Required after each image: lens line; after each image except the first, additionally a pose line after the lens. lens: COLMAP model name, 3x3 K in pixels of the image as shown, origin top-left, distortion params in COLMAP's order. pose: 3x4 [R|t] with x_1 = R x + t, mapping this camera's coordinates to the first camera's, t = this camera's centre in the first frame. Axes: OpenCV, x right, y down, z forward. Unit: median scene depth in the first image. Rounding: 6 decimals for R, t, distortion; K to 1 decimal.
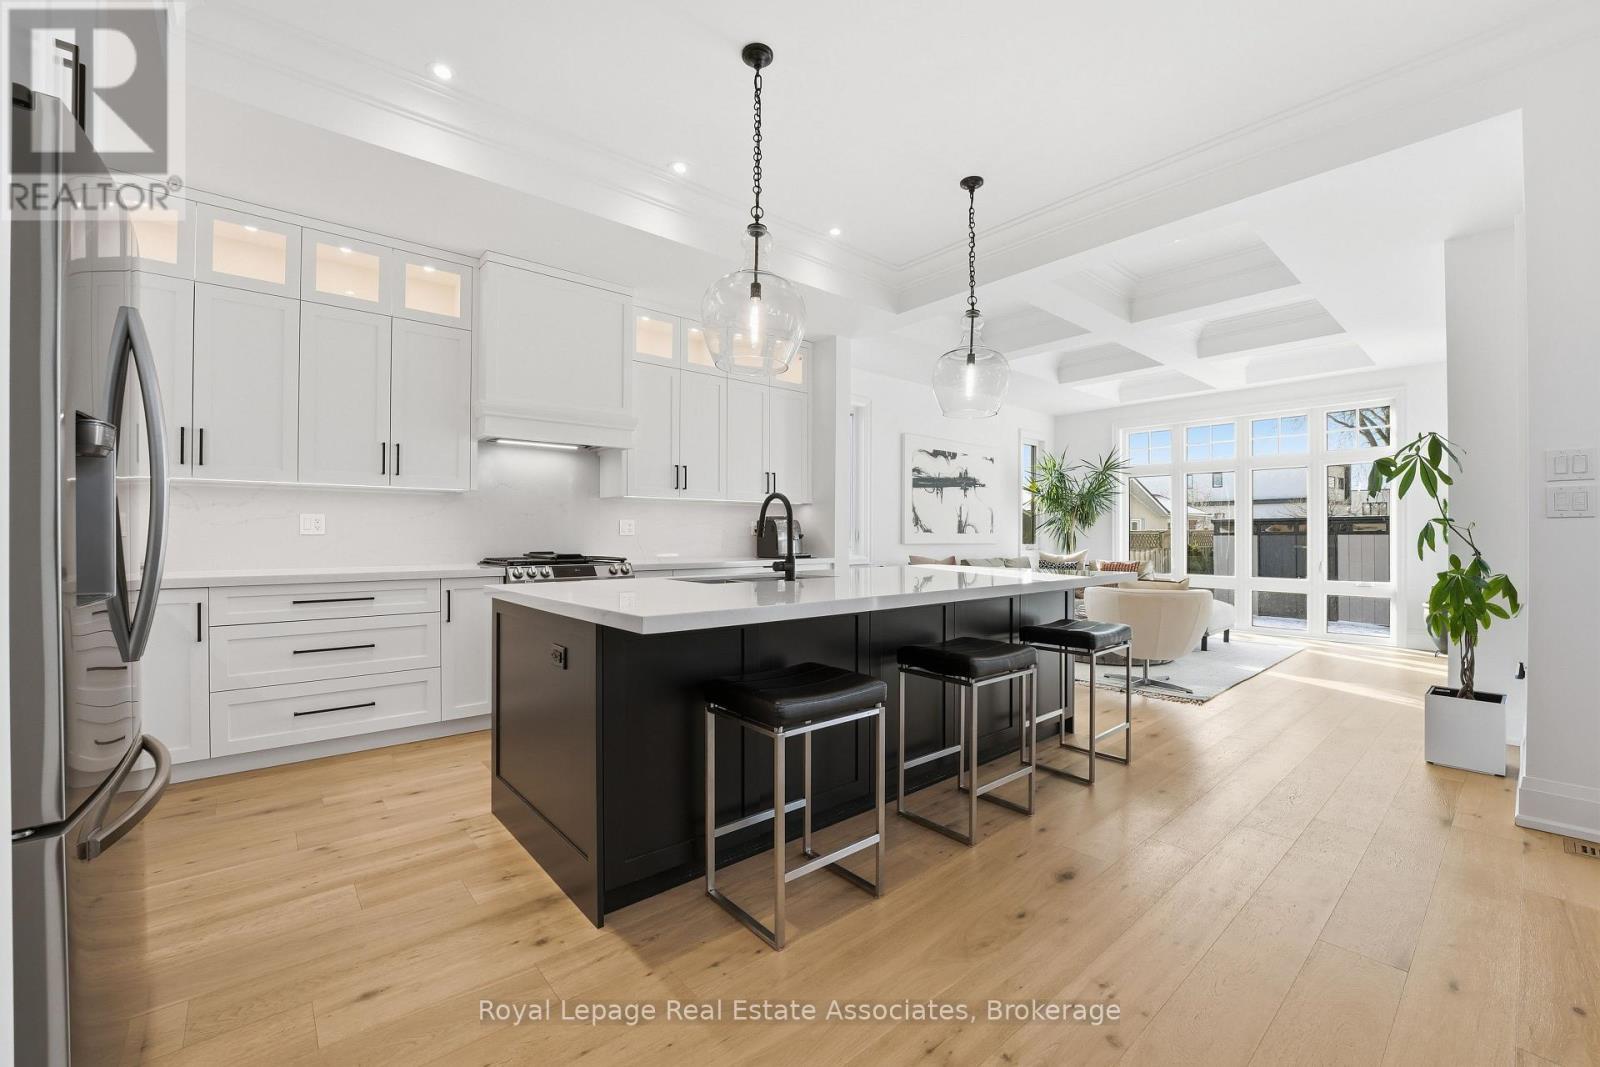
lens RADIAL K [[647.0, 0, 803.4], [0, 647.0, 533.7], [0, 0, 1]] dist [-0.000157, 0.000069]
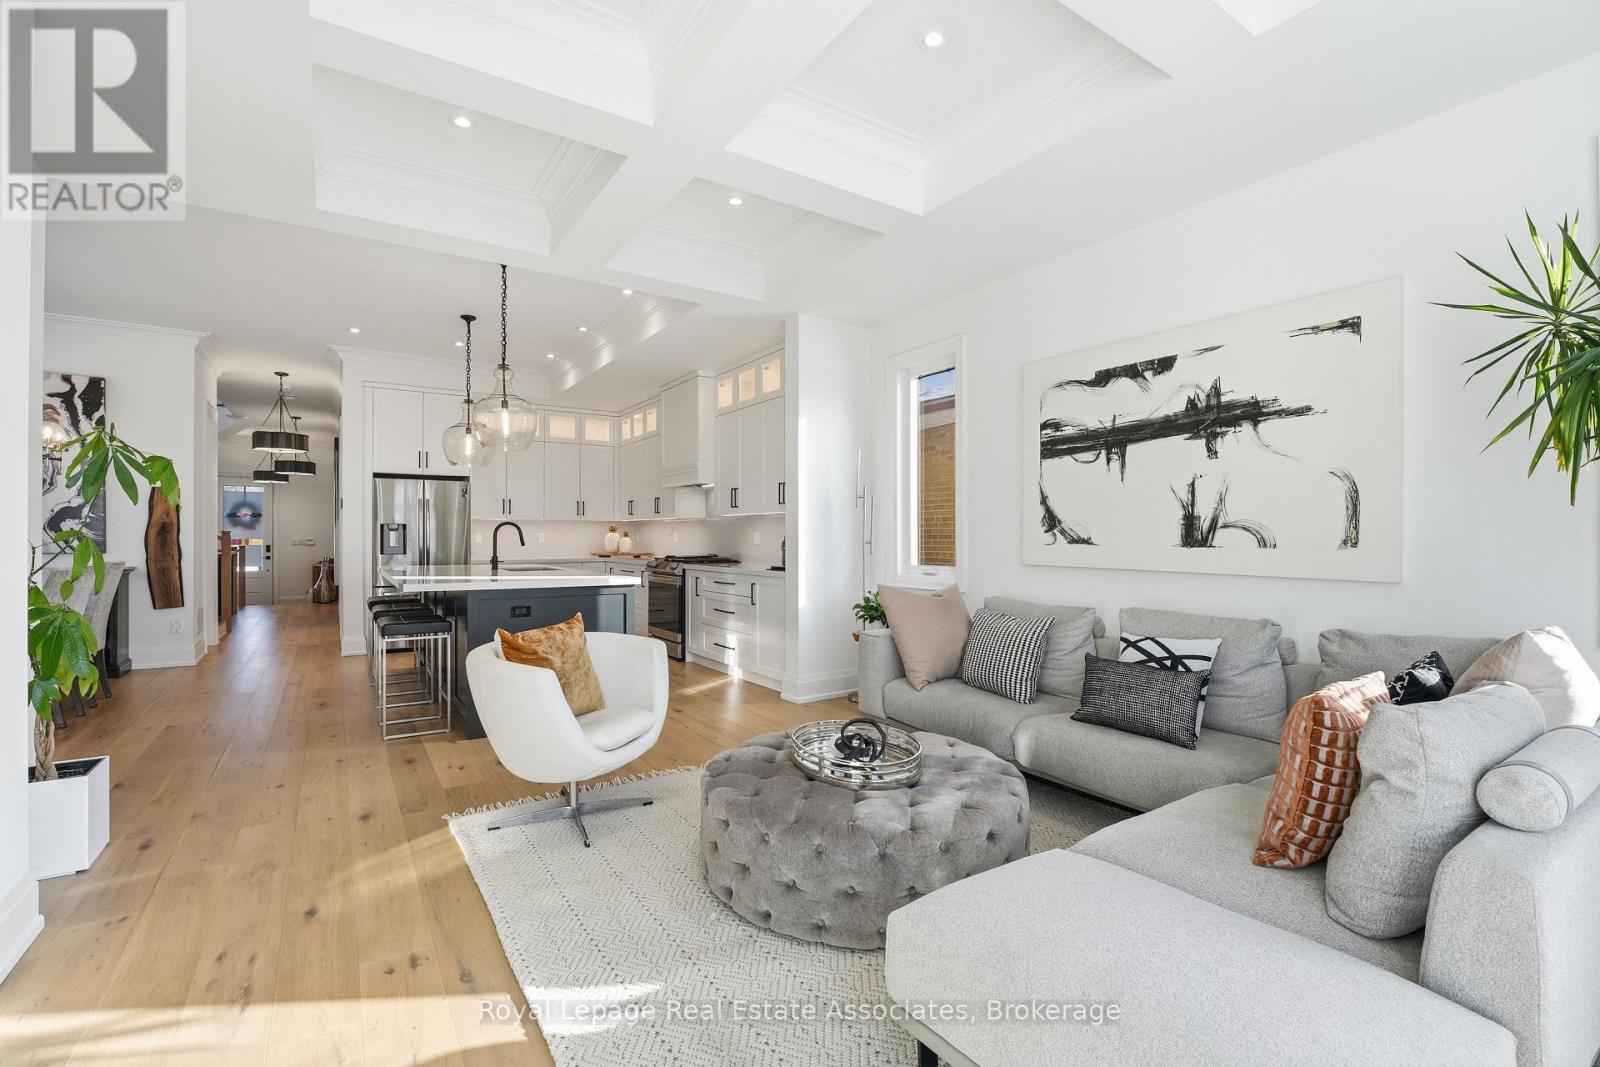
lens RADIAL K [[710.5, 0, 802.7], [0, 710.5, 538.3], [0, 0, 1]] dist [-0.022959, -0.000046]
pose [[-0.124432, 0.001649, -0.992227, 0.773254], [0.000802, 0.999998, 0.001561, -0.007758], [0.992228, -0.000602, -0.124433, 0.878967]]
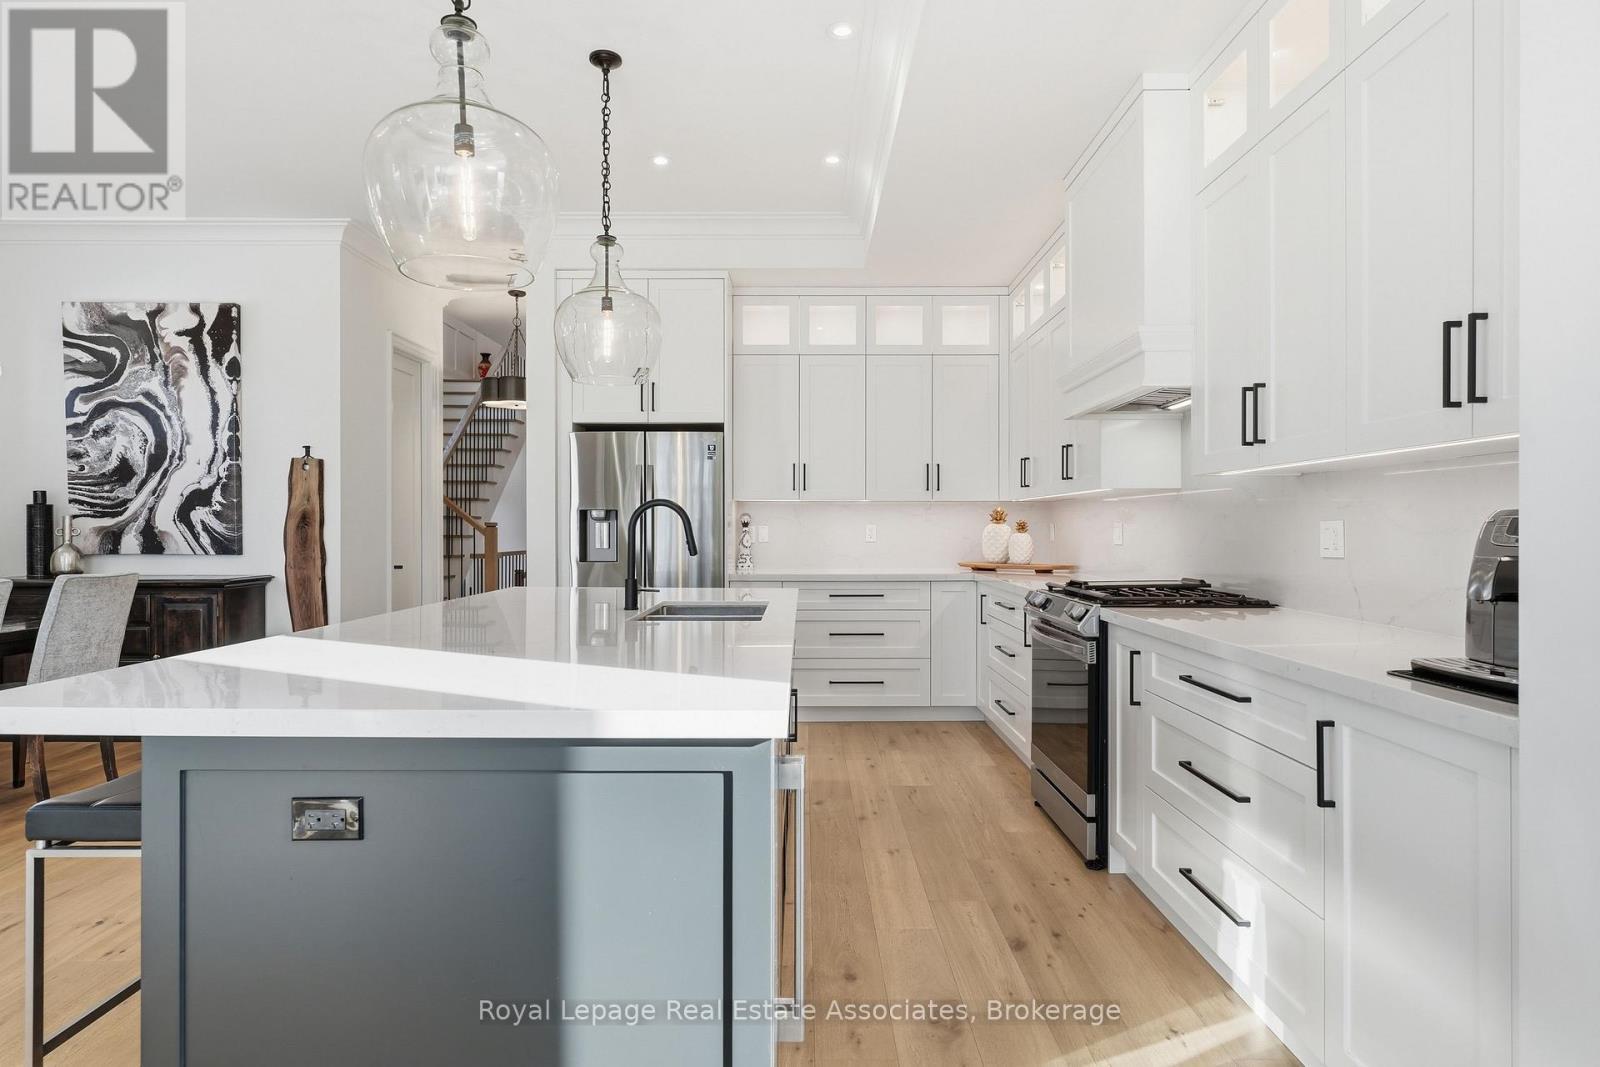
lens RADIAL K [[880.7, 0, 797.9], [0, 880.7, 528.0], [0, 0, 1]] dist [0.003690, 0.000674]
pose [[-0.659421, -0.000857, -0.751773, 0.274027], [0.000482, 0.999999, -0.001562, -0.010808], [0.751773, -0.001392, -0.659420, 0.776597]]
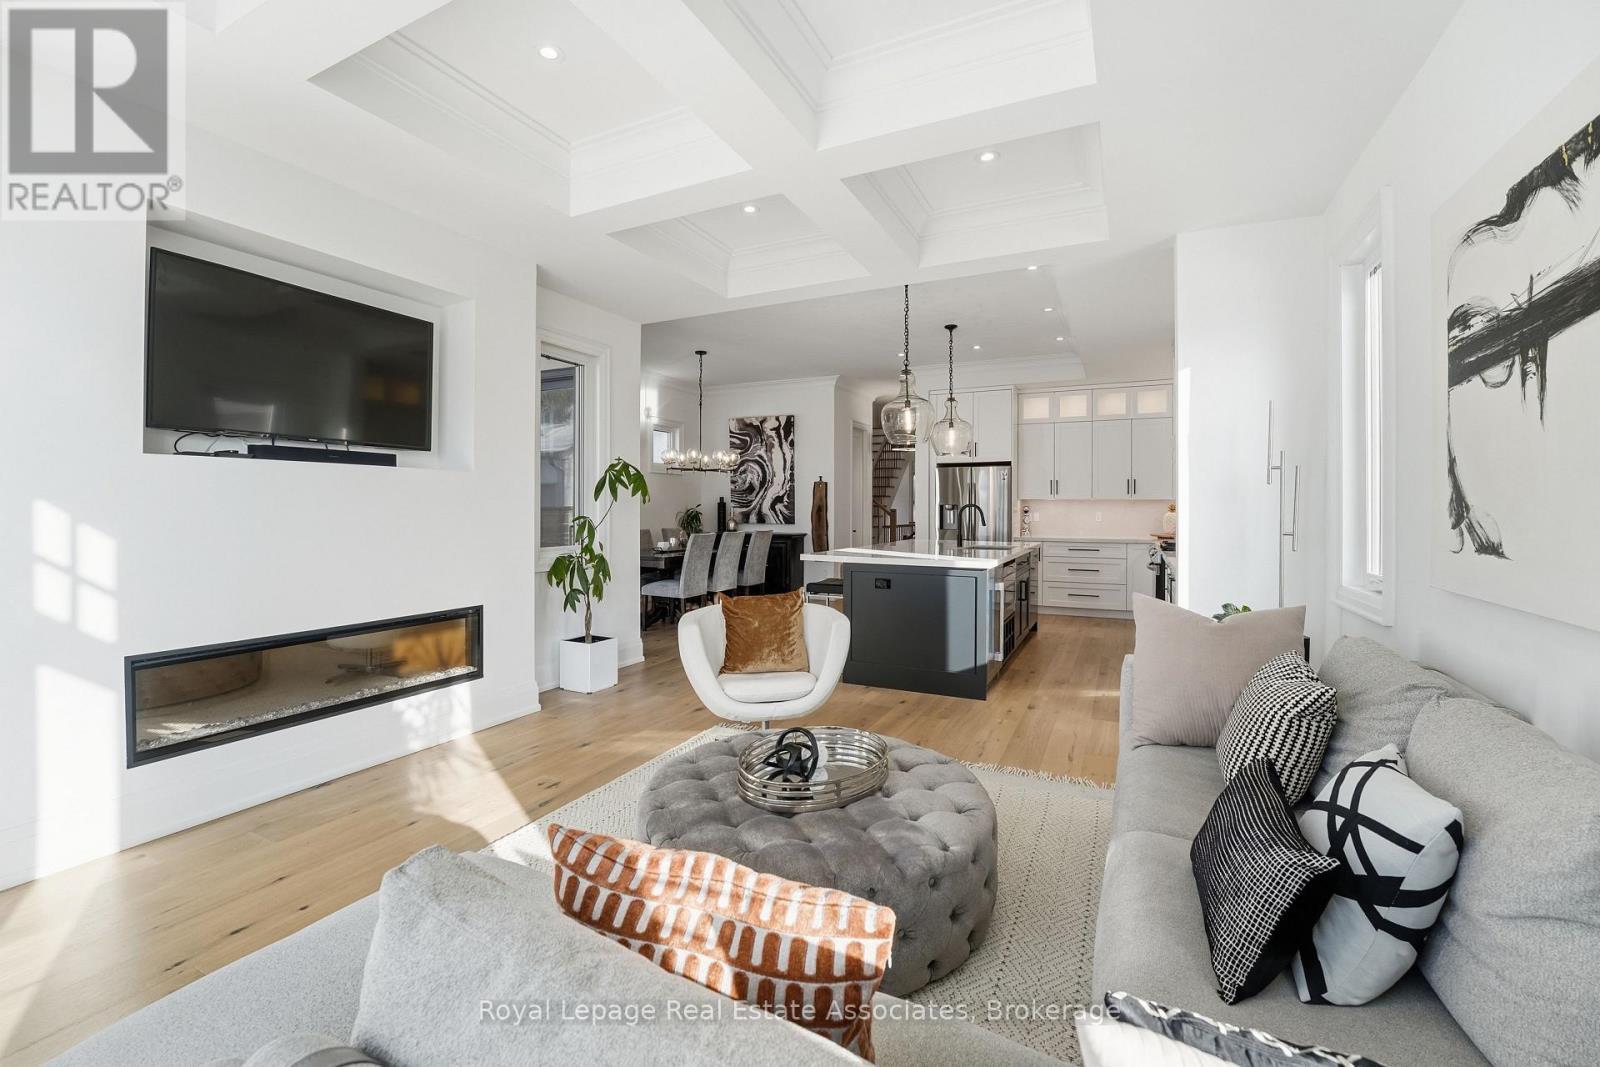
lens RADIAL K [[672.9, 0, 798.9], [0, 672.9, 512.2], [0, 0, 1]] dist [-0.019611, 0.000034]
pose [[-0.920918, -0.001282, -0.389753, 0.535331], [-0.003162, 0.999986, 0.004182, -0.018686], [0.389743, 0.005083, -0.920910, 1.153157]]
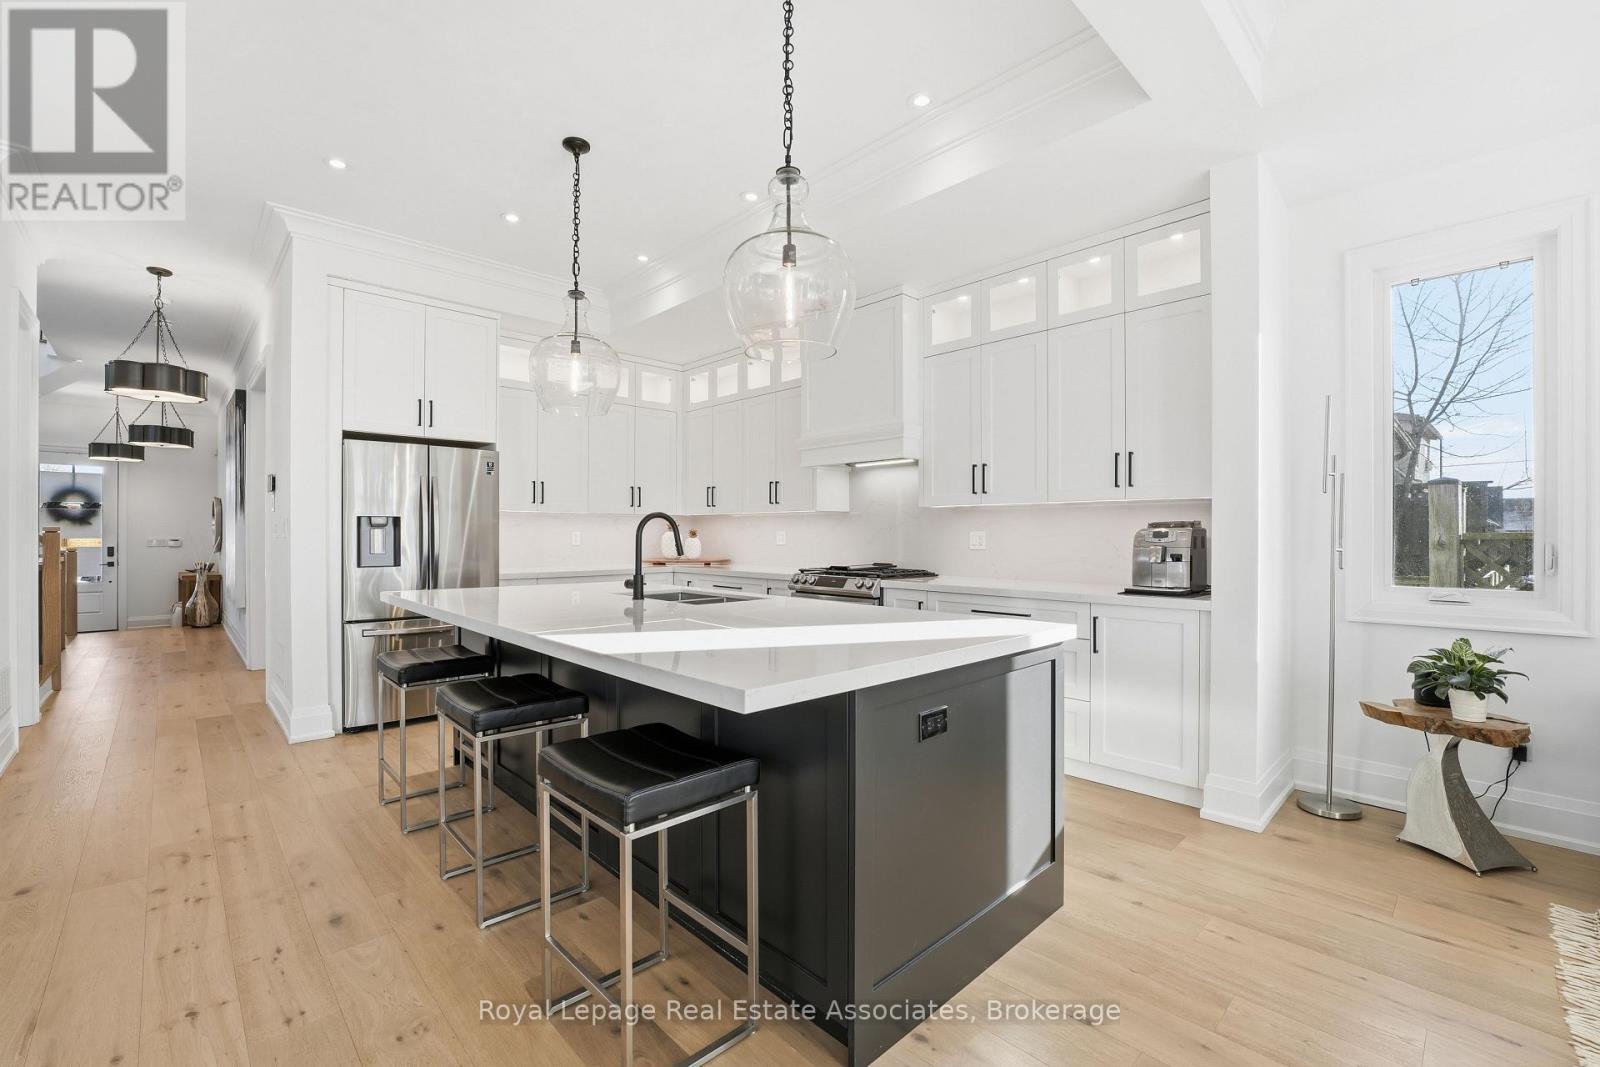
lens RADIAL K [[677.5, 0, 800.0], [0, 677.5, 533.5], [0, 0, 1]] dist [-0.023103, 0.000289]
pose [[0.048127, -0.001242, -0.998840, 0.432549], [0.000232, 0.999999, -0.001233, -0.011825], [0.998841, -0.000172, 0.048127, 0.498614]]
